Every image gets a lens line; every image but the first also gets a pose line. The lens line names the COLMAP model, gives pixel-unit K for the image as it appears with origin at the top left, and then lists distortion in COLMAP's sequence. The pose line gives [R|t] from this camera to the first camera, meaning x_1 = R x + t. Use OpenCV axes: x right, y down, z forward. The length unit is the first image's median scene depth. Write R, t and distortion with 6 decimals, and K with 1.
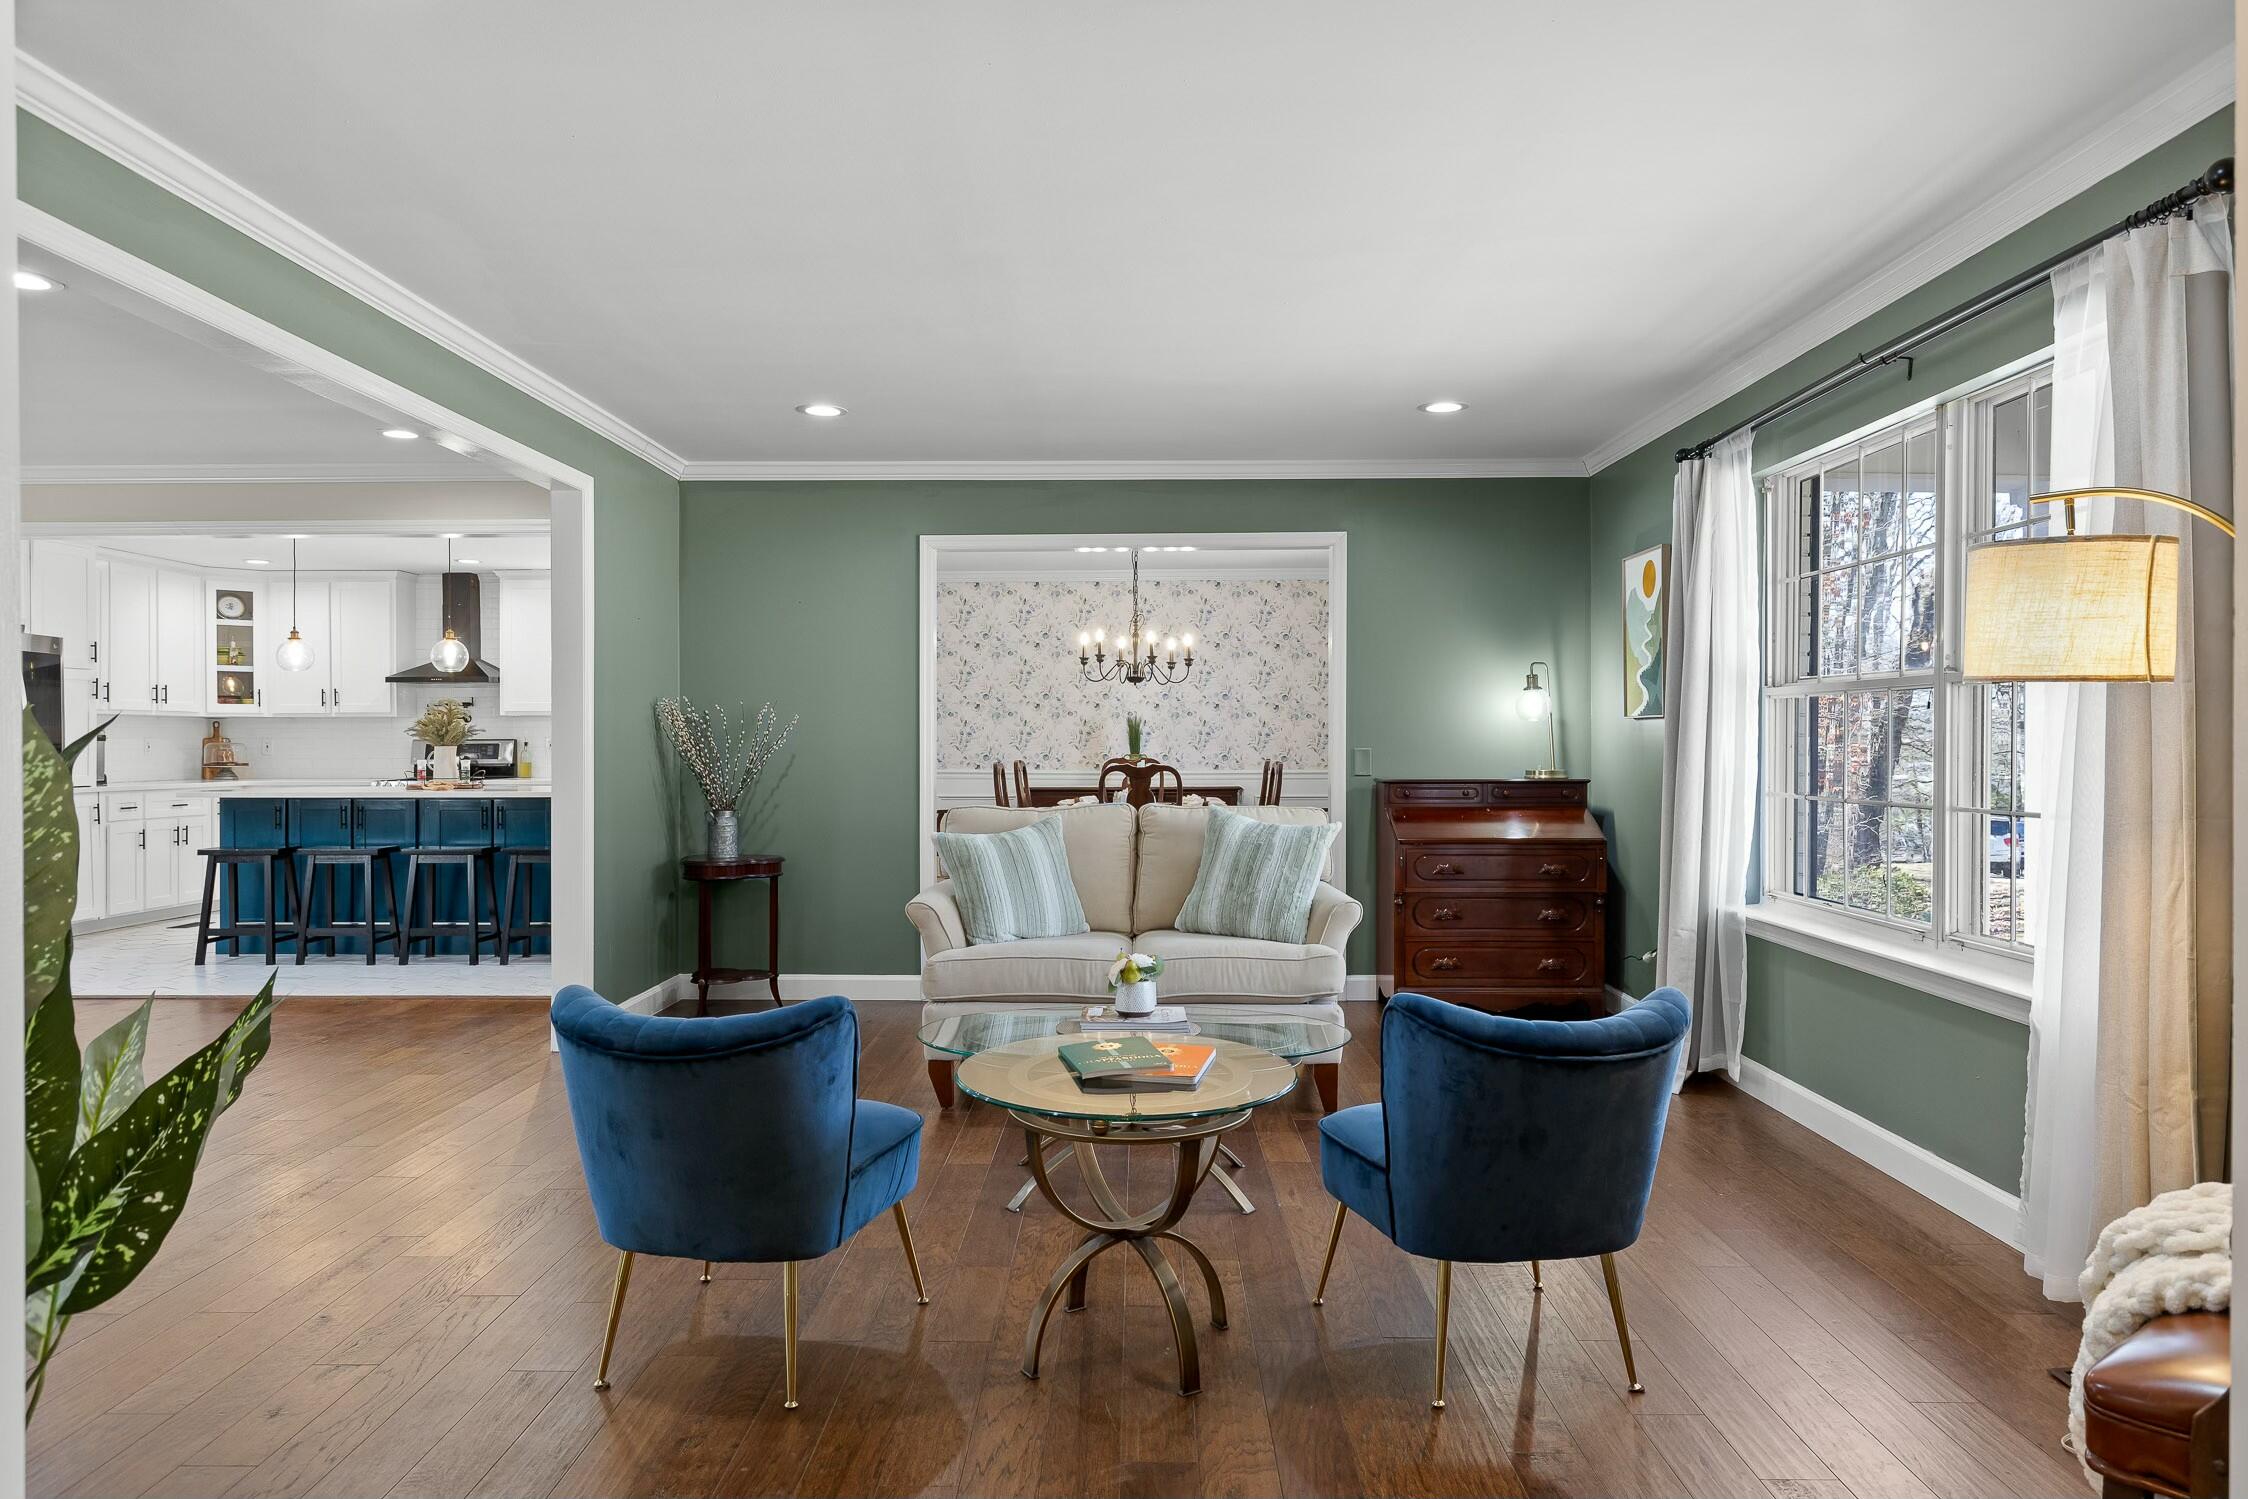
lens RADIAL K [[1439.7, 0, 1132.1], [0, 1439.7, 763.2], [0, 0, 1]] dist [0.009533, 0.004577]
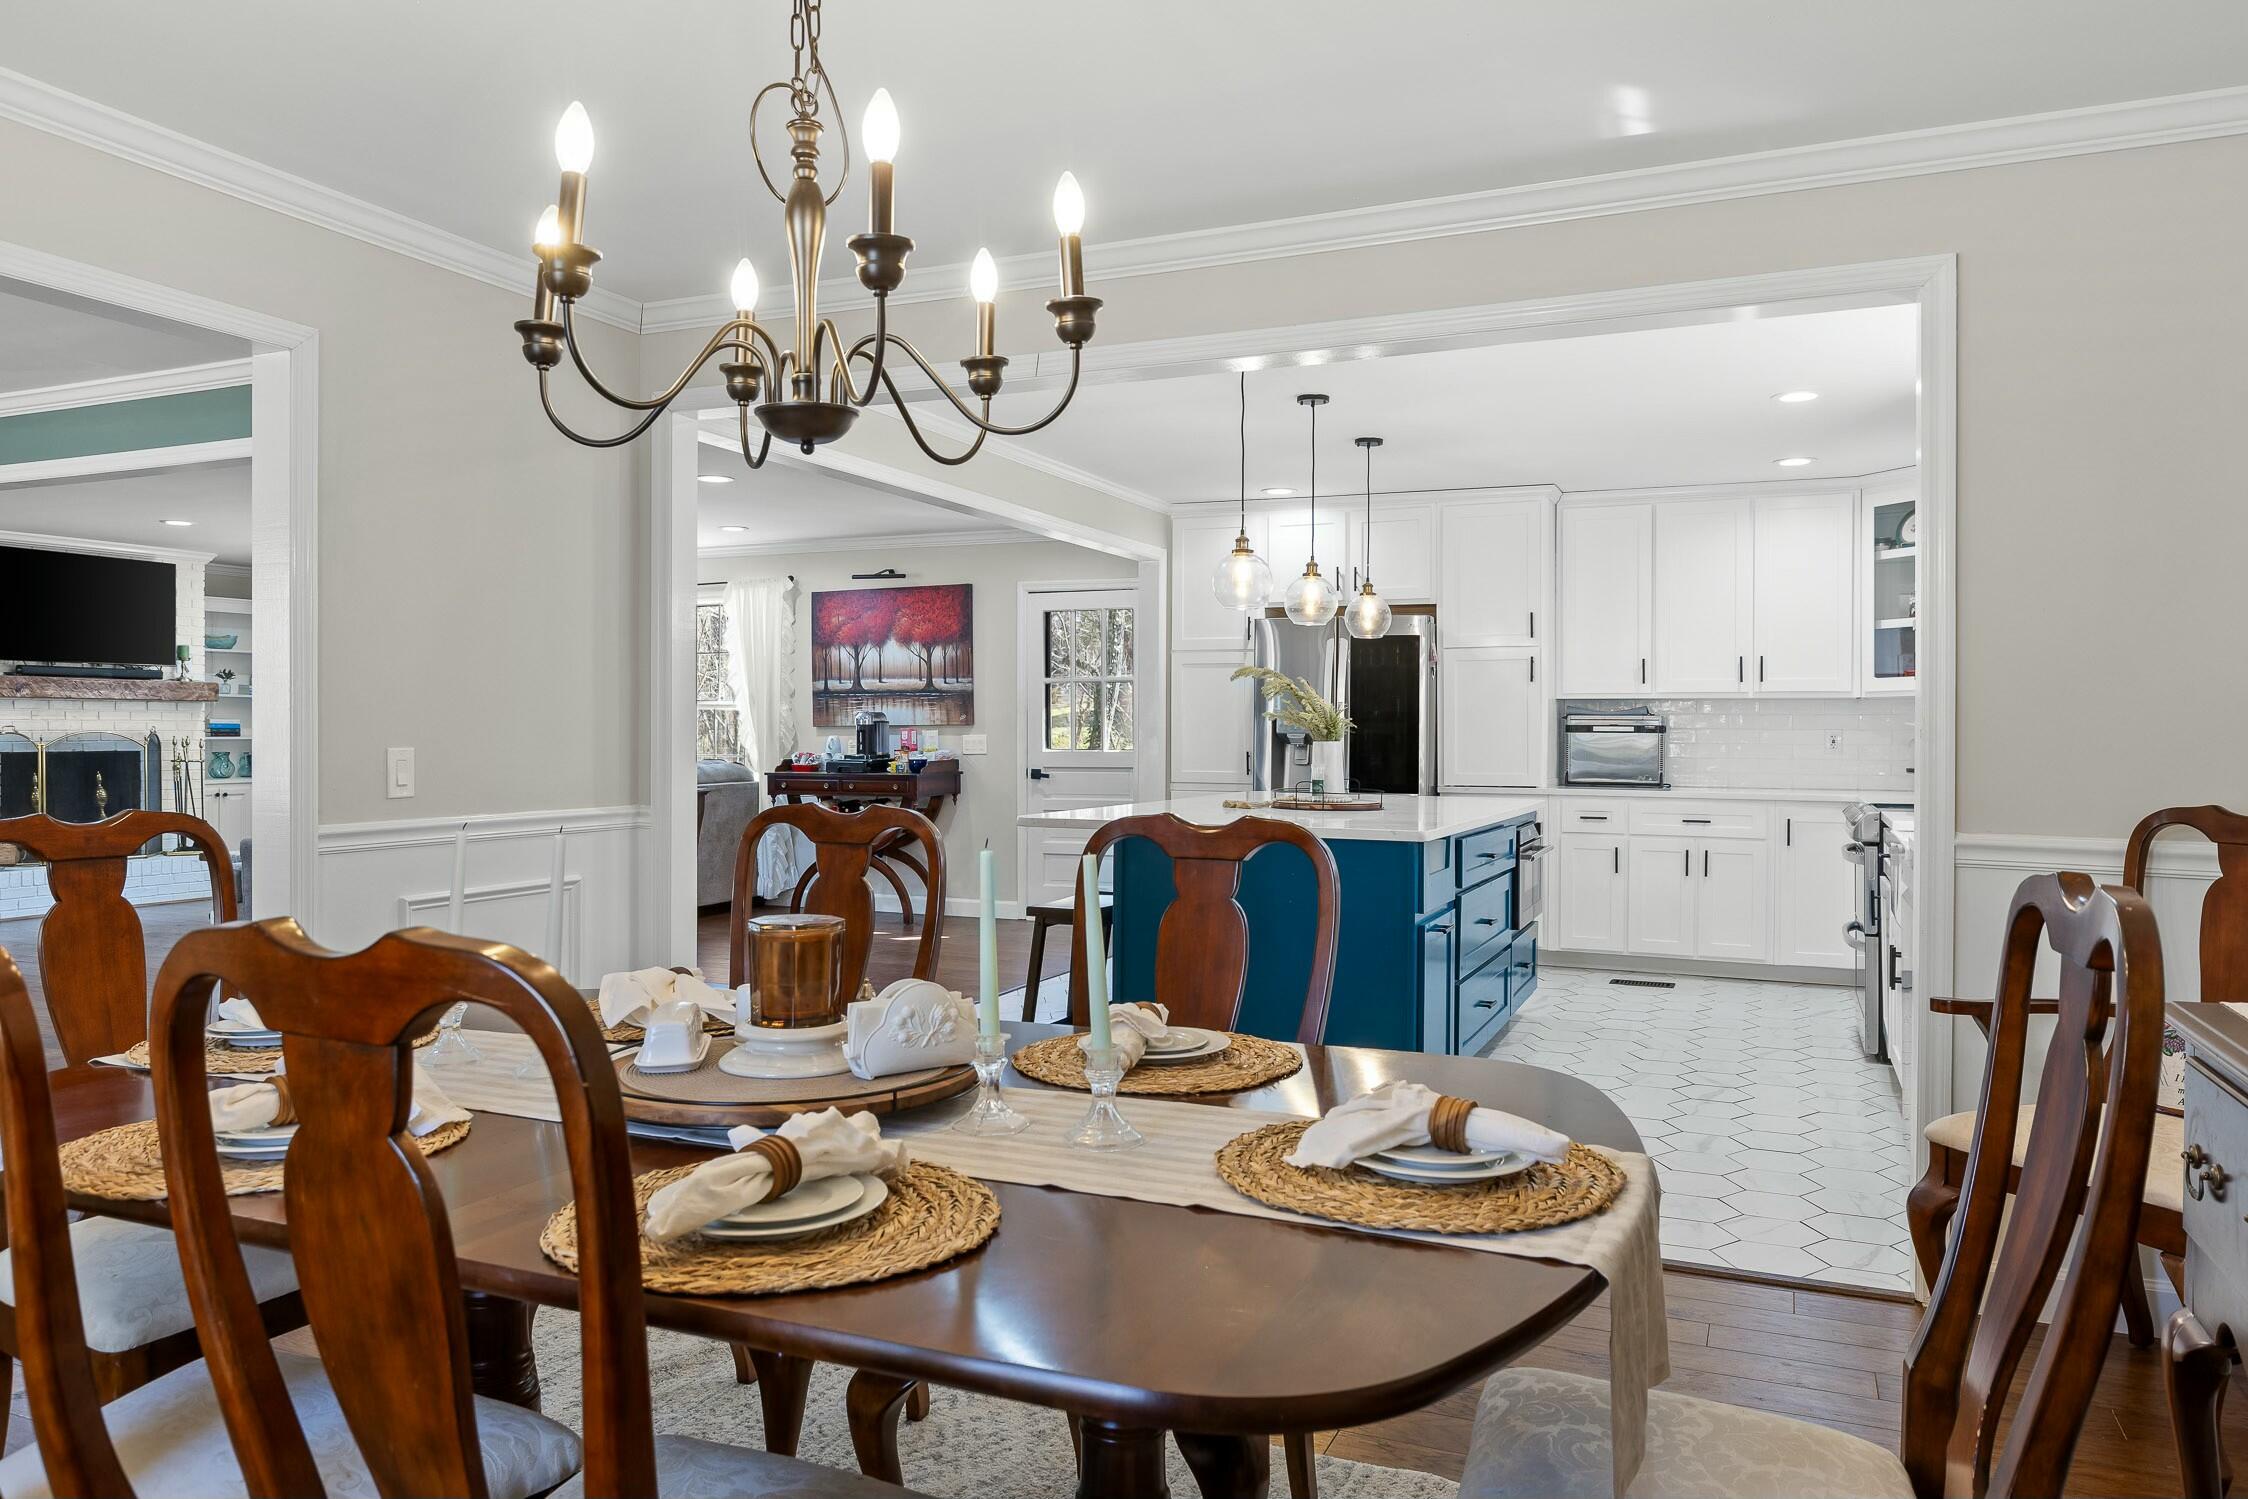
lens RADIAL K [[1509.0, 0, 1116.5], [0, 1509.0, 732.9], [0, 0, 1]] dist [-0.004692, -0.000924]
pose [[-0.389709, 0.001946, -0.920936, 0.144529], [-0.015940, 0.999834, 0.008858, -0.016458], [0.920800, 0.018132, -0.389613, 0.955848]]
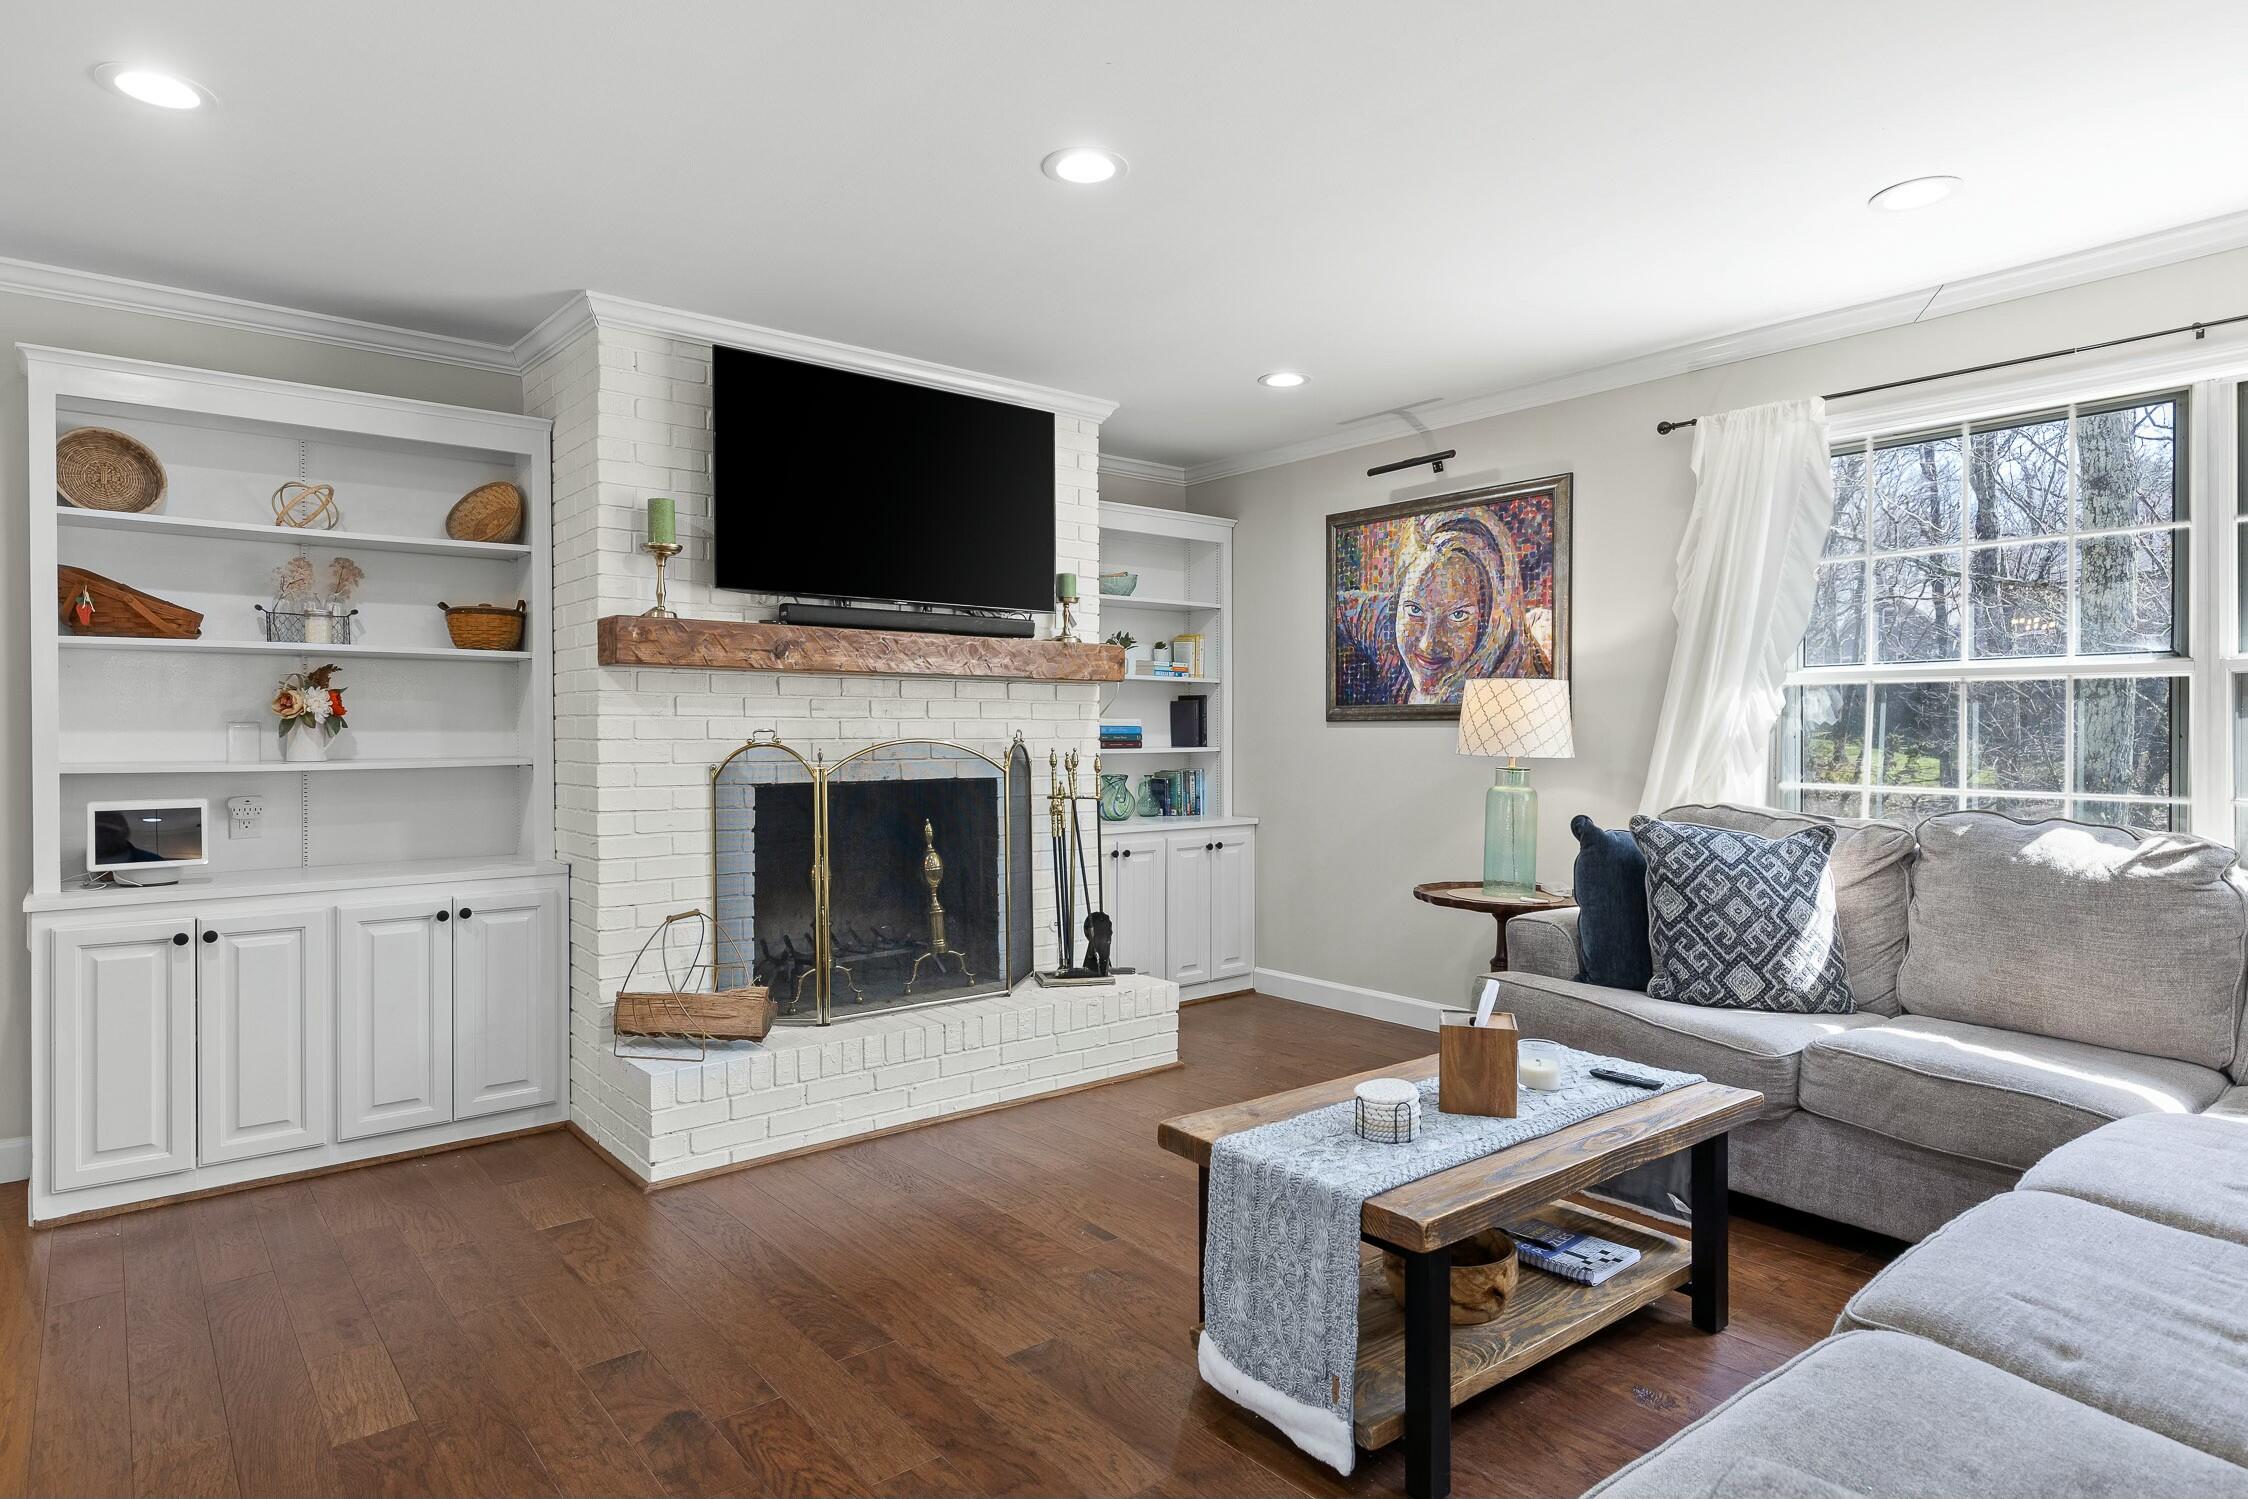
lens RADIAL K [[1256.3, 0, 1134.1], [0, 1256.3, 738.9], [0, 0, 1]] dist [0.007312, -0.000879]
pose [[-0.760758, 0.004267, -0.649021, -0.290188], [-0.006676, 0.999874, 0.014399, -0.004878], [0.649001, 0.015287, -0.760634, 0.312199]]
